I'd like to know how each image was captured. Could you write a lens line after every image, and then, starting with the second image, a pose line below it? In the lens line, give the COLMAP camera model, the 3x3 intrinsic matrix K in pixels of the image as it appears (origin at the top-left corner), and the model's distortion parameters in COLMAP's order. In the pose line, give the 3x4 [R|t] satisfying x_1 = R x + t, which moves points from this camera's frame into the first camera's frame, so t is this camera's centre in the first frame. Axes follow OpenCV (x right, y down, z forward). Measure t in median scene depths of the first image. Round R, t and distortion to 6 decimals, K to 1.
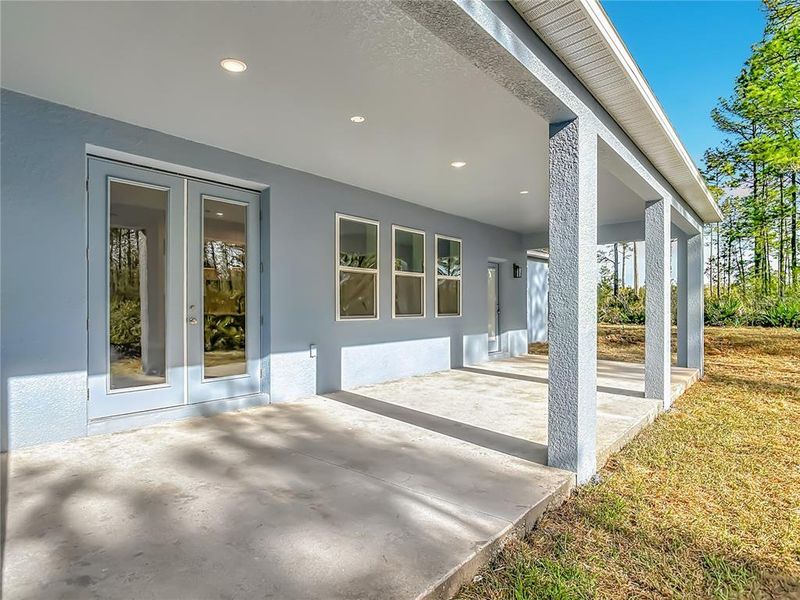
lens RADIAL K [[466.9, 0, 394.8], [0, 466.9, 302.0], [0, 0, 1]] dist [-0.004012, 0.000356]
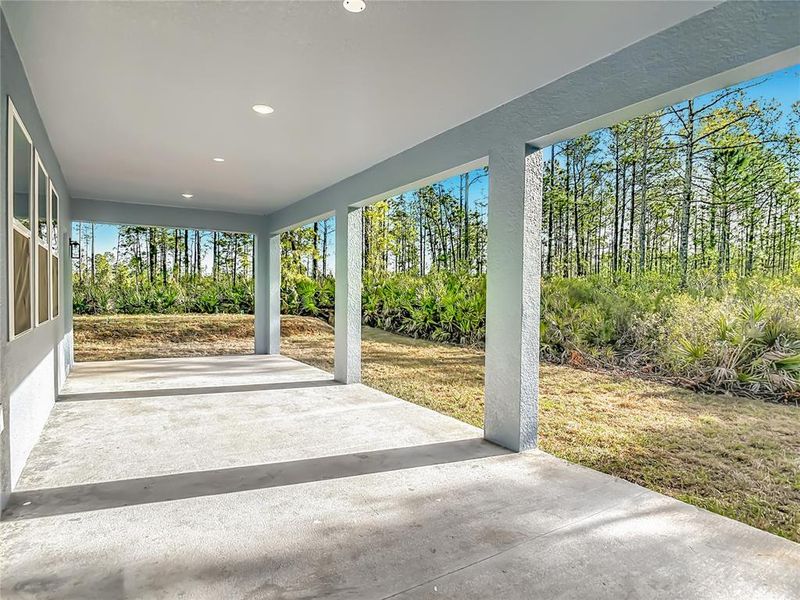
lens RADIAL K [[466.9, 0, 394.8], [0, 466.9, 302.0], [0, 0, 1]] dist [-0.004012, 0.000356]
pose [[0.304829, -0.016289, 0.952268, -0.594526], [-0.011853, 0.999711, 0.020895, -0.013927], [-0.952333, -0.017657, 0.304547, 0.713118]]
